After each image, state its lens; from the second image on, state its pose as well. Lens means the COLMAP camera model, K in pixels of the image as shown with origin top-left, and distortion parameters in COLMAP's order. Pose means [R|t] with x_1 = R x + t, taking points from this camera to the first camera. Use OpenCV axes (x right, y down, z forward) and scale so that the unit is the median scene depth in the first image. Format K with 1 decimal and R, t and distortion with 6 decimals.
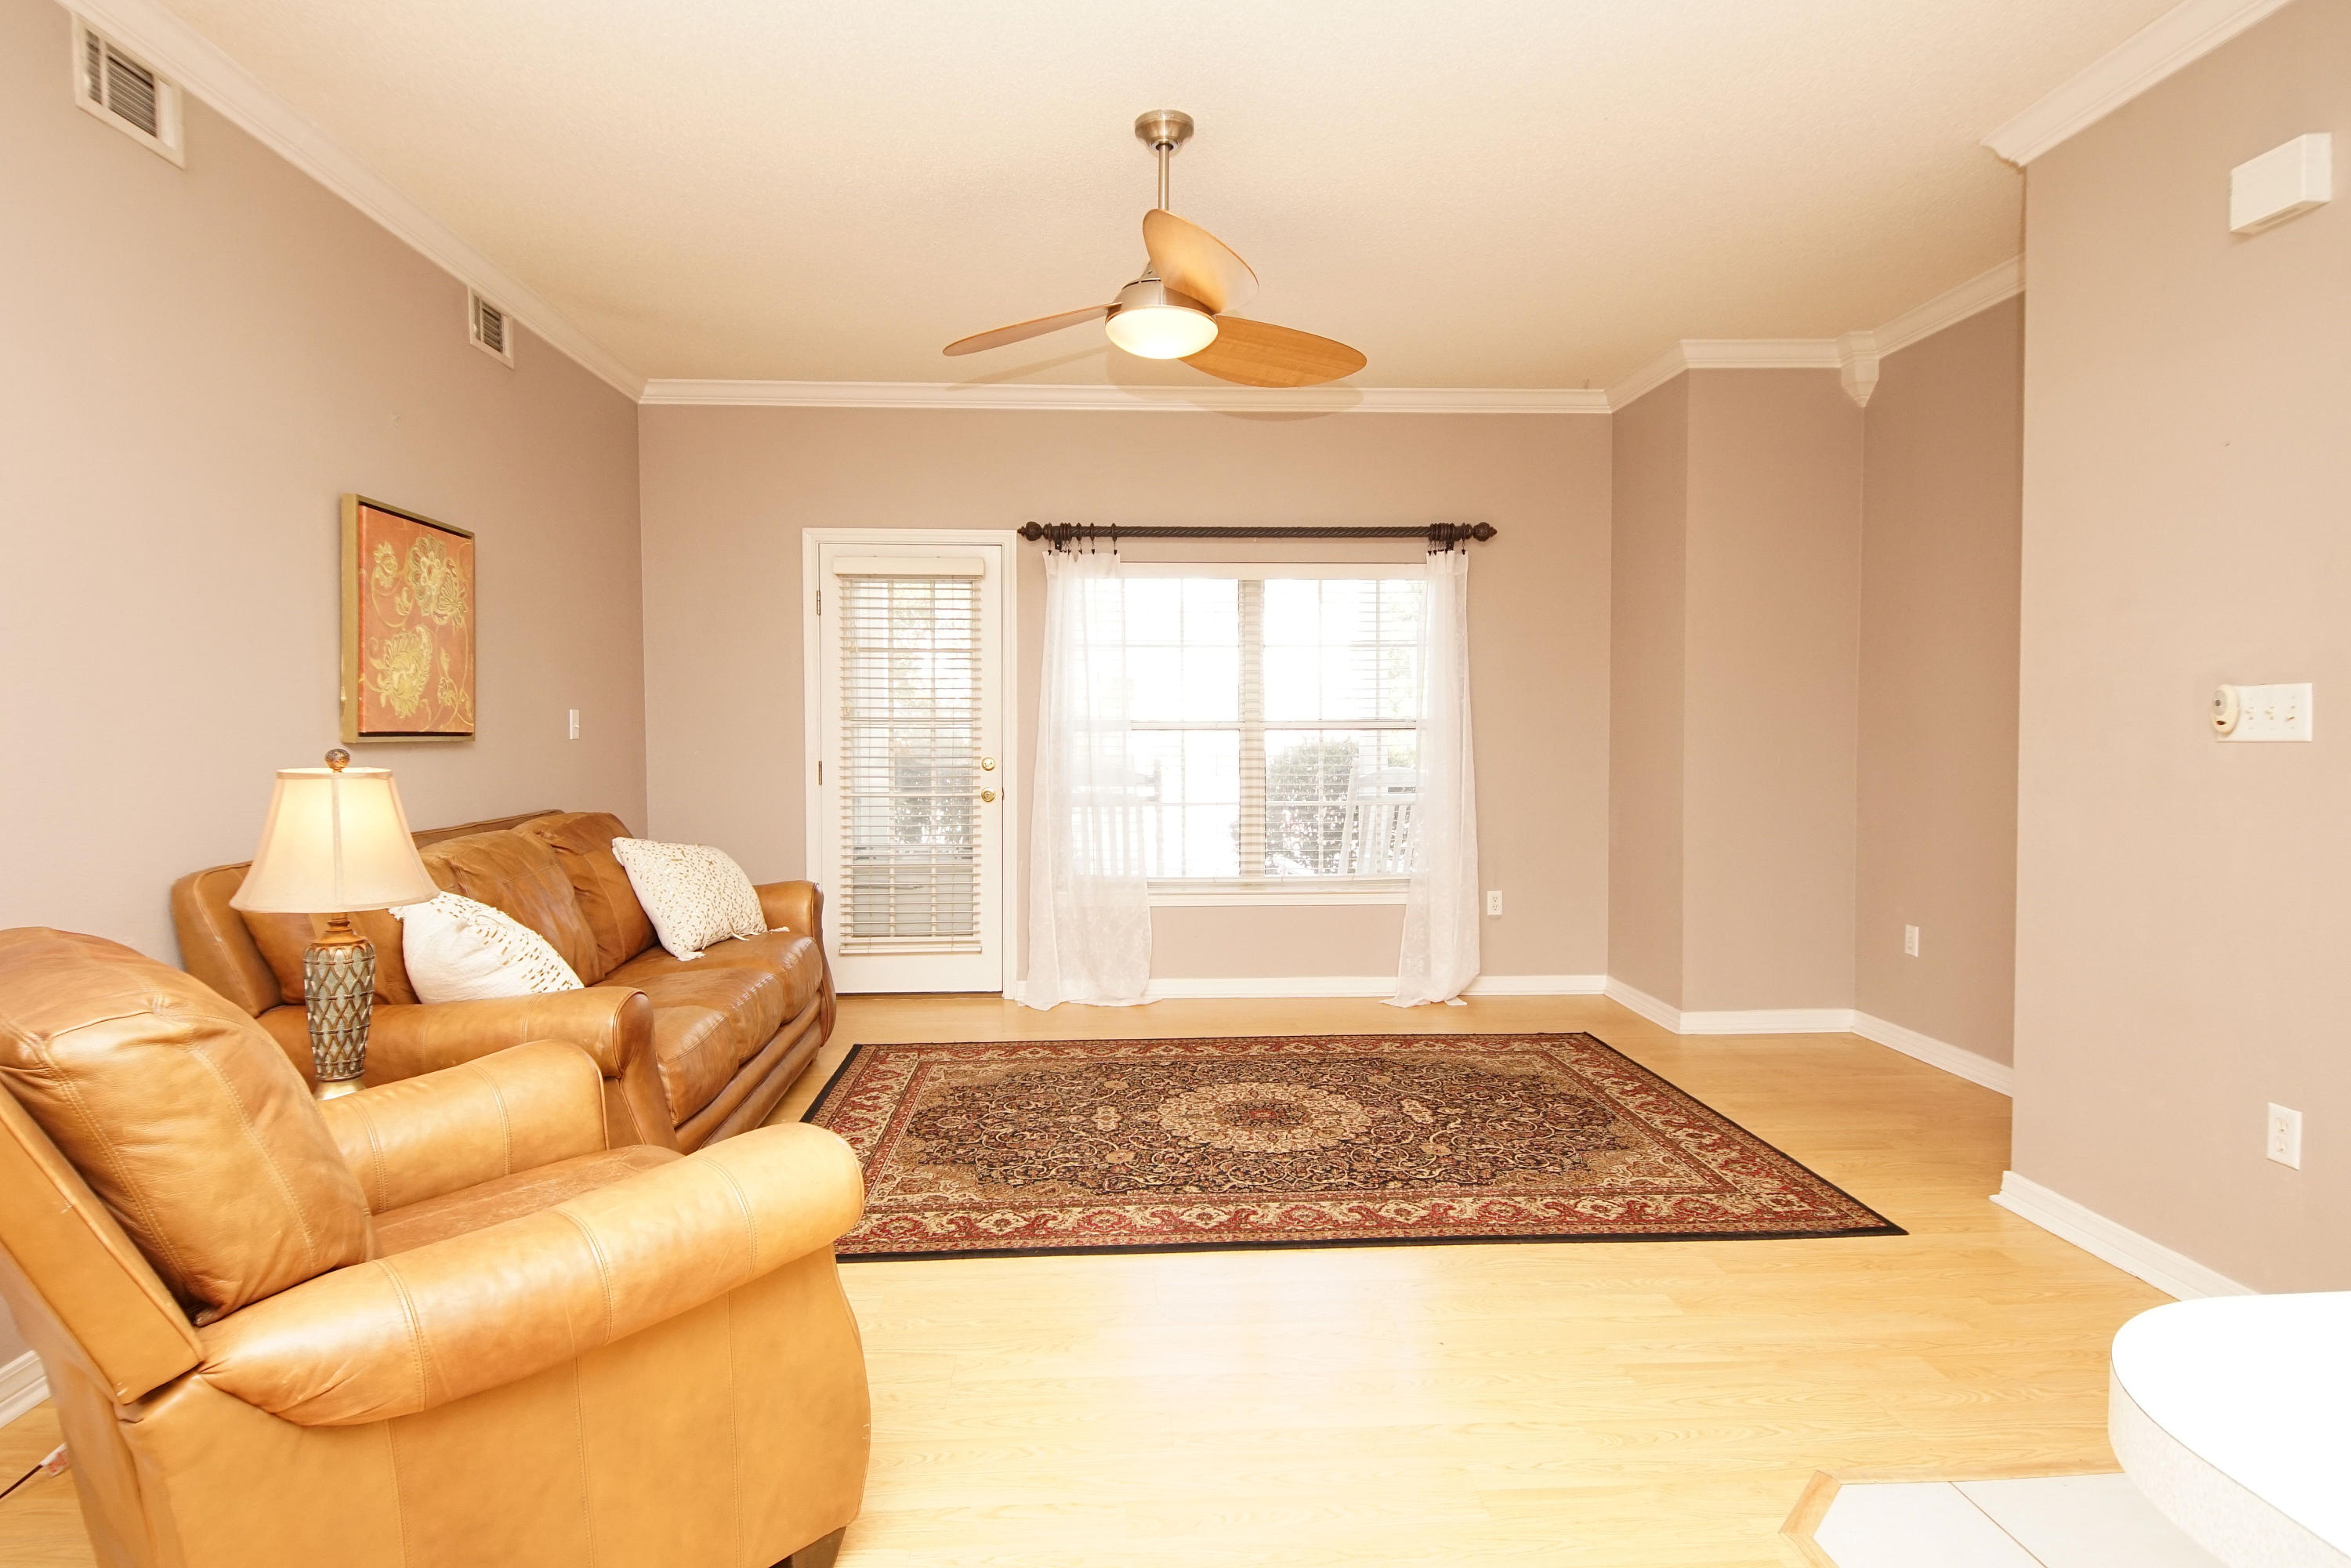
lens RADIAL K [[1257.3, 0, 1151.8], [0, 1257.3, 775.5], [0, 0, 1]] dist [0.044785, -0.041195]
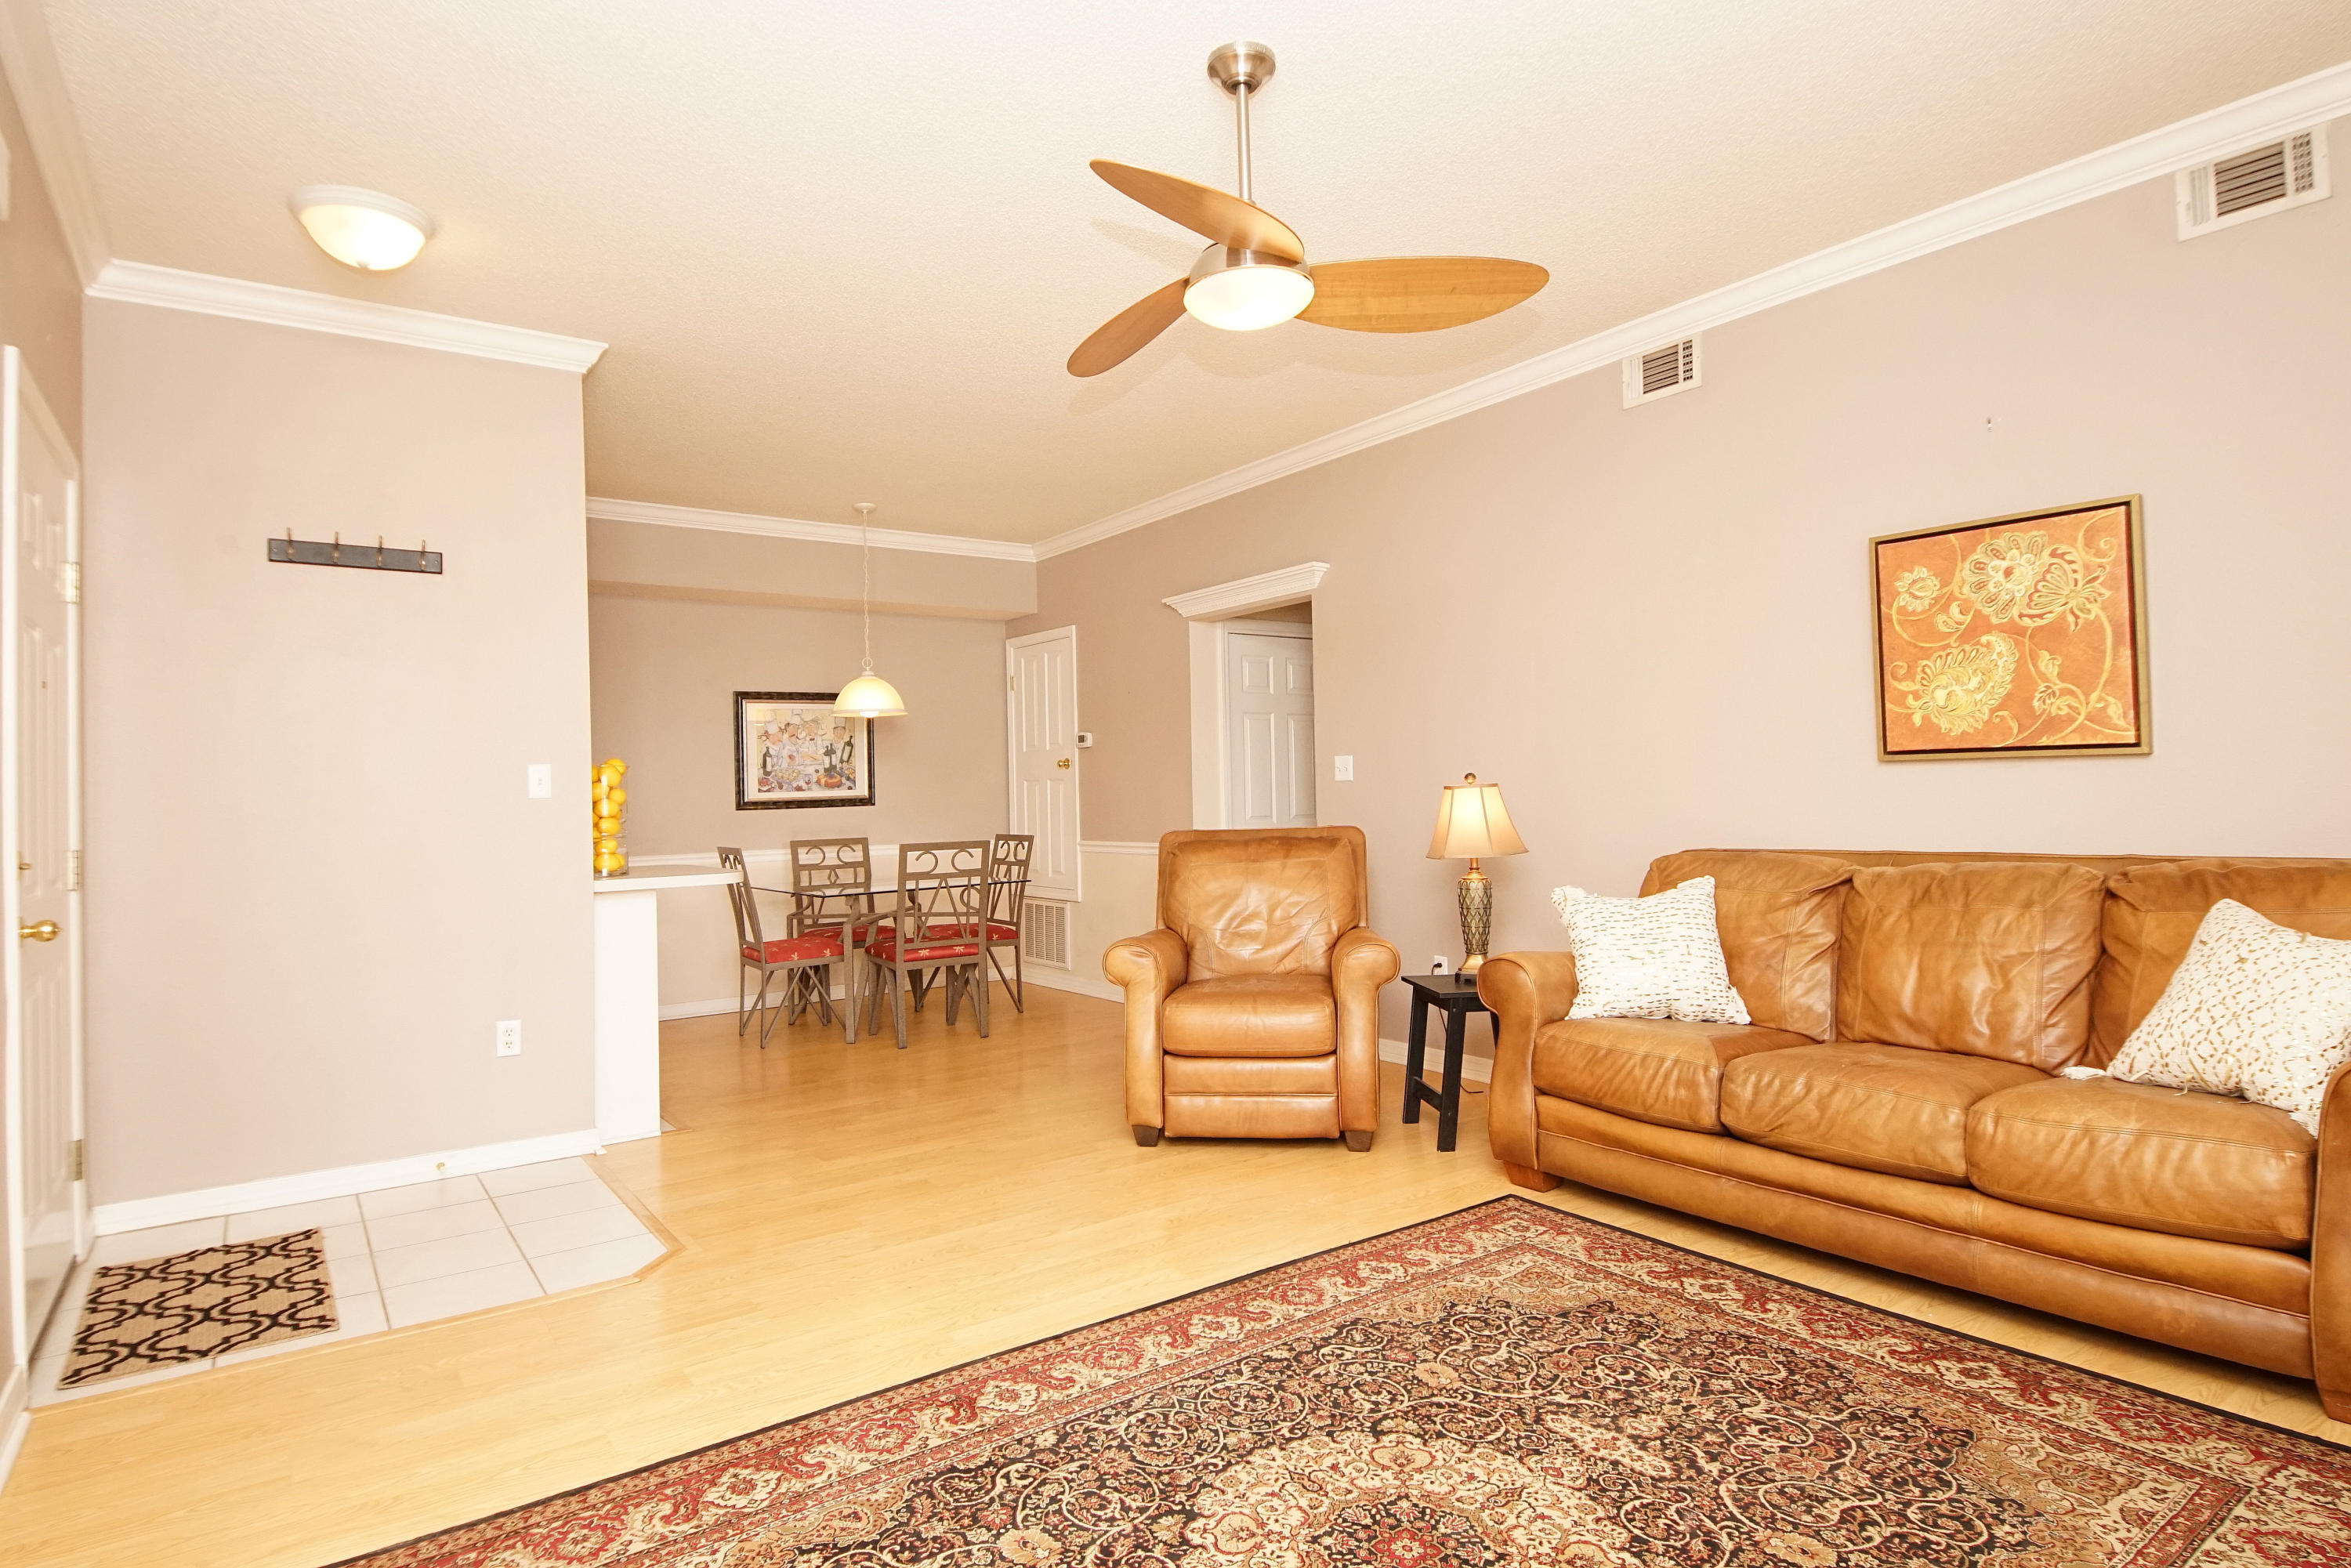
lens RADIAL K [[1257.3, 0, 1151.8], [0, 1257.3, 775.5], [0, 0, 1]] dist [0.044785, -0.041195]
pose [[-0.848282, 0.015915, -0.529306, 0.475532], [0.007341, 0.999806, 0.018297, -0.036536], [0.529494, 0.011635, -0.848234, 1.535068]]
